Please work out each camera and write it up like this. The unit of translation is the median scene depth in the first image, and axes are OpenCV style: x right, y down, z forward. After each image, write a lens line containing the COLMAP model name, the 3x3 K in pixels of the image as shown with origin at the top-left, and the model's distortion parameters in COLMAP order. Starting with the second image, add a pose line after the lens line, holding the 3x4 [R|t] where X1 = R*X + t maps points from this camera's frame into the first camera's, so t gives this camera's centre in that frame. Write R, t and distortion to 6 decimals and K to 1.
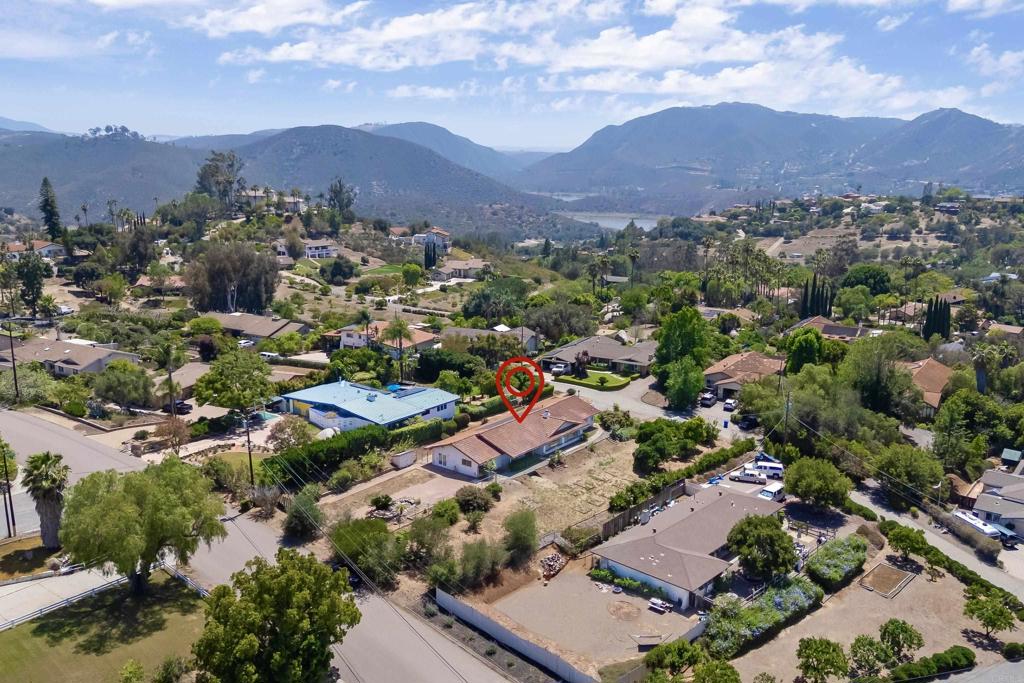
lens RADIAL K [[965.1, 0, 512.0], [0, 965.1, 341.5], [0, 0, 1]] dist [0.096095, -0.143050]
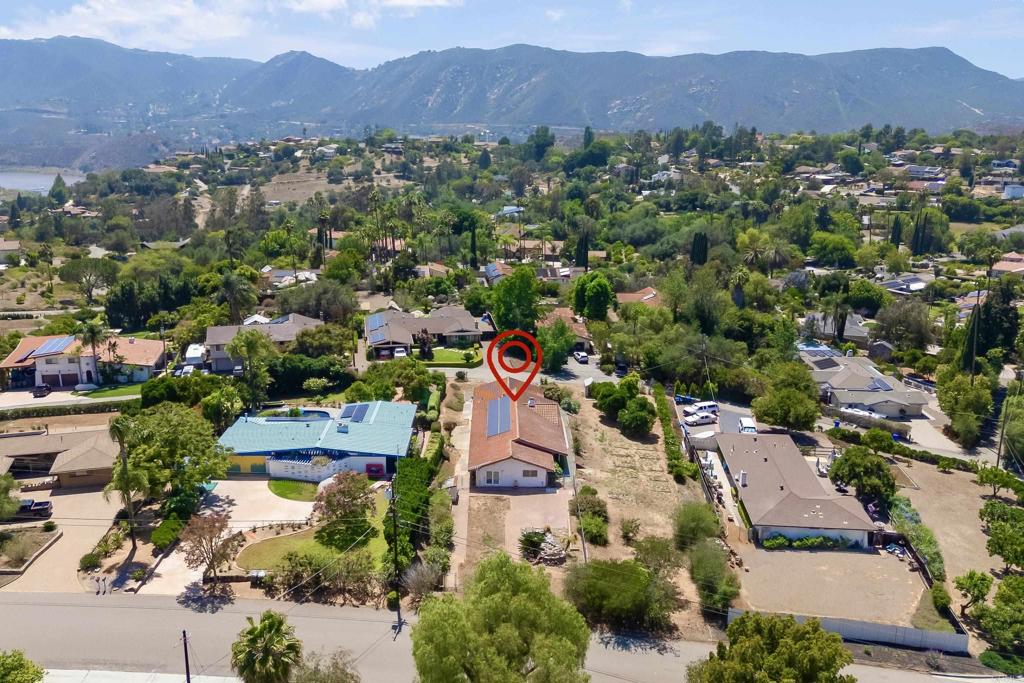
lens RADIAL K [[965.1, 0, 512.0], [0, 965.1, 341.5], [0, 0, 1]] dist [0.096095, -0.143050]
pose [[0.758142, -0.168777, 0.629869, -0.167925], [0.130634, 0.985653, 0.106875, -0.024842], [-0.638871, 0.001256, 0.769313, 0.097522]]
